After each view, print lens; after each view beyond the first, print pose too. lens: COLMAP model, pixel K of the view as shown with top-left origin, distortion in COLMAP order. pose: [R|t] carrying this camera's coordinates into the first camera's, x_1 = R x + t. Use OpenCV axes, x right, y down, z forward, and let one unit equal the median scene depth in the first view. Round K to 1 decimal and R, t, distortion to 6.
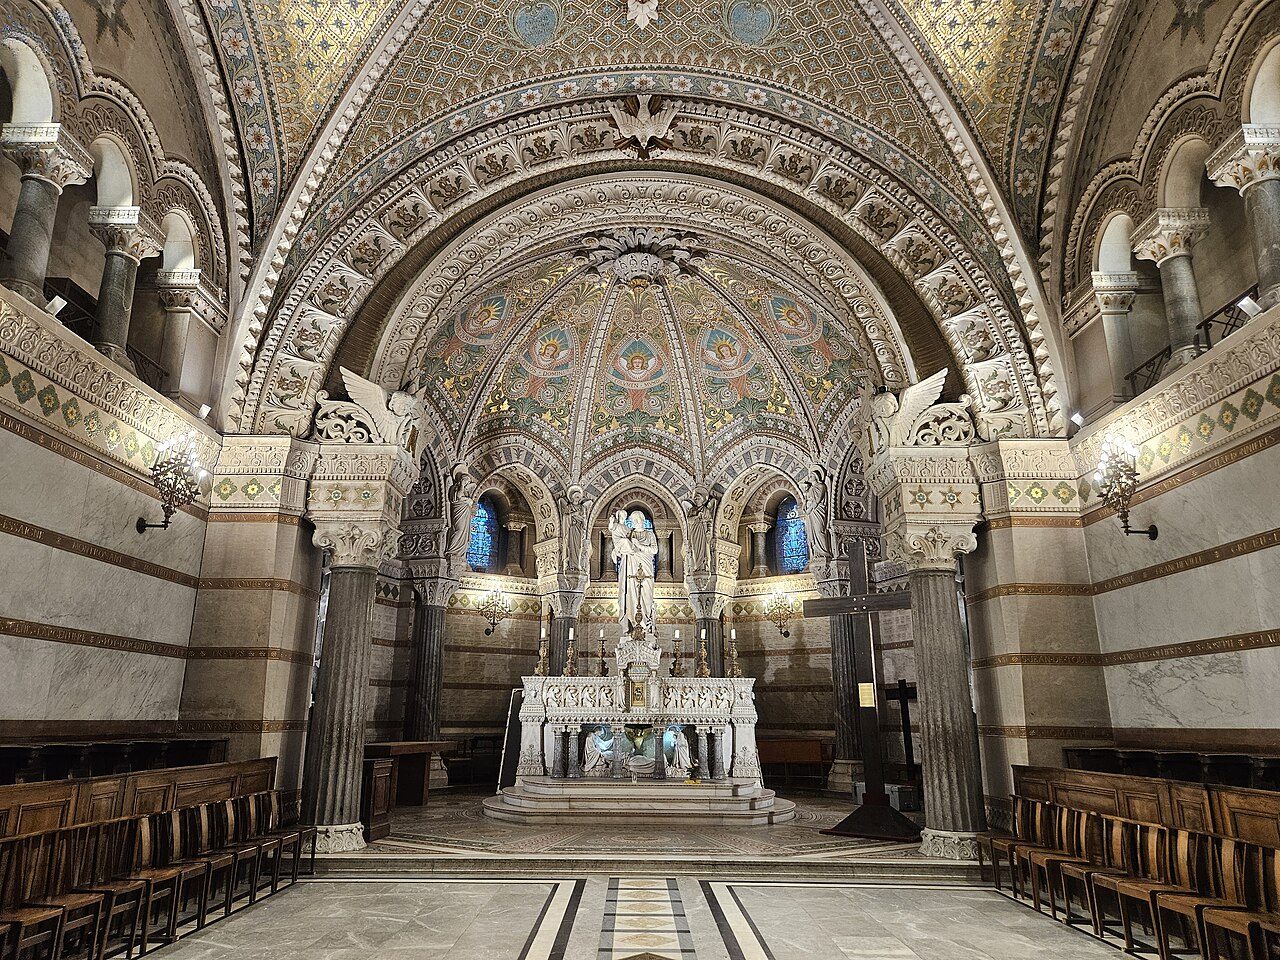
lens RADIAL K [[888.4, 0, 640.2], [0, 888.4, 474.6], [0, 0, 1]] dist [0.049551, -0.050067]
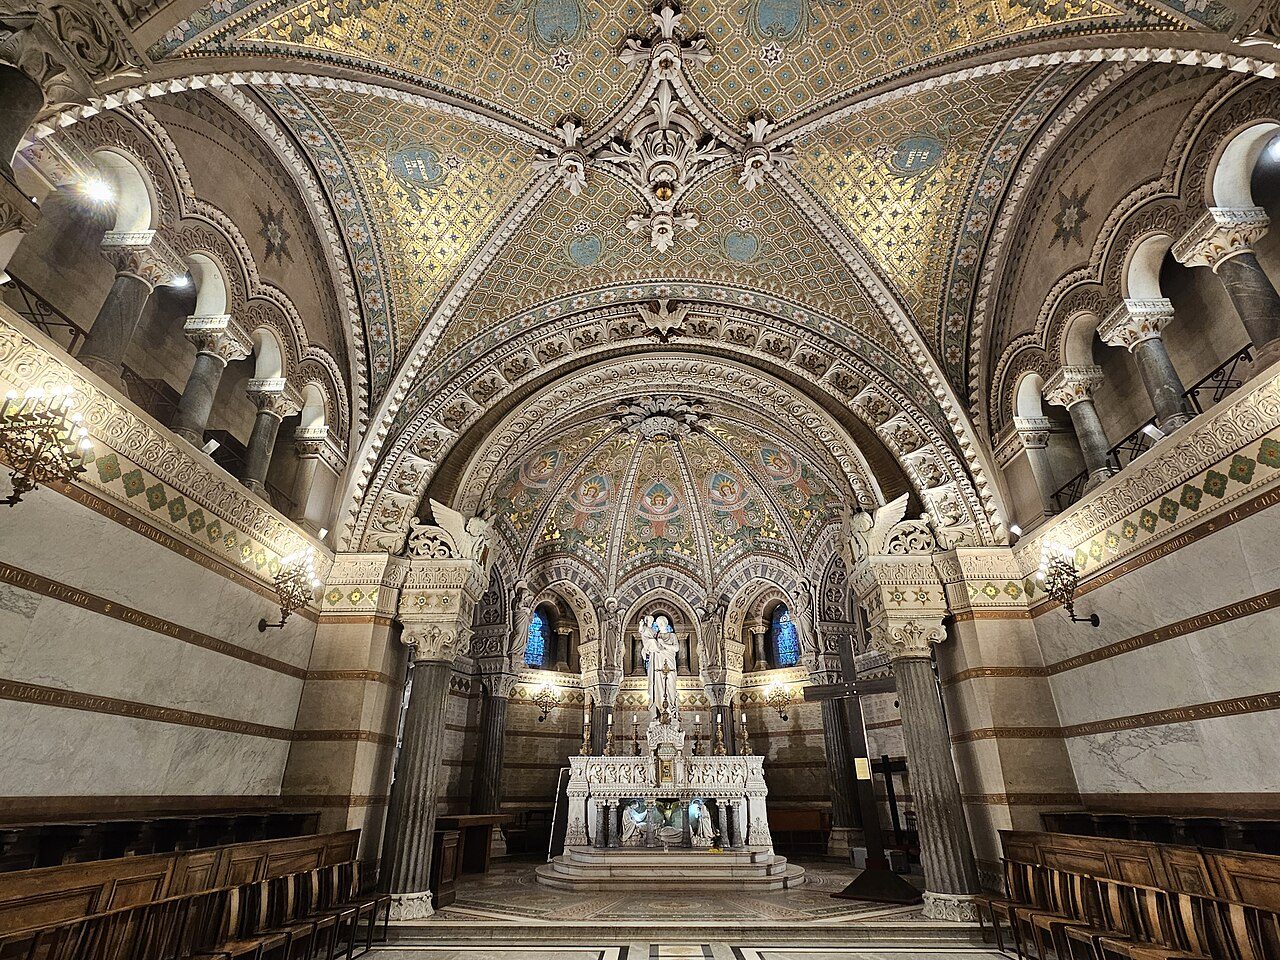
lens RADIAL K [[638.1, 0, 641.3], [0, 638.1, 483.4], [0, 0, 1]] dist [-0.015556, 0.008313]
pose [[0.999820, -0.015622, -0.010777, -0.024815], [0.013331, 0.982256, -0.187071, 0.032115], [0.013508, 0.186894, 0.982287, 0.109080]]
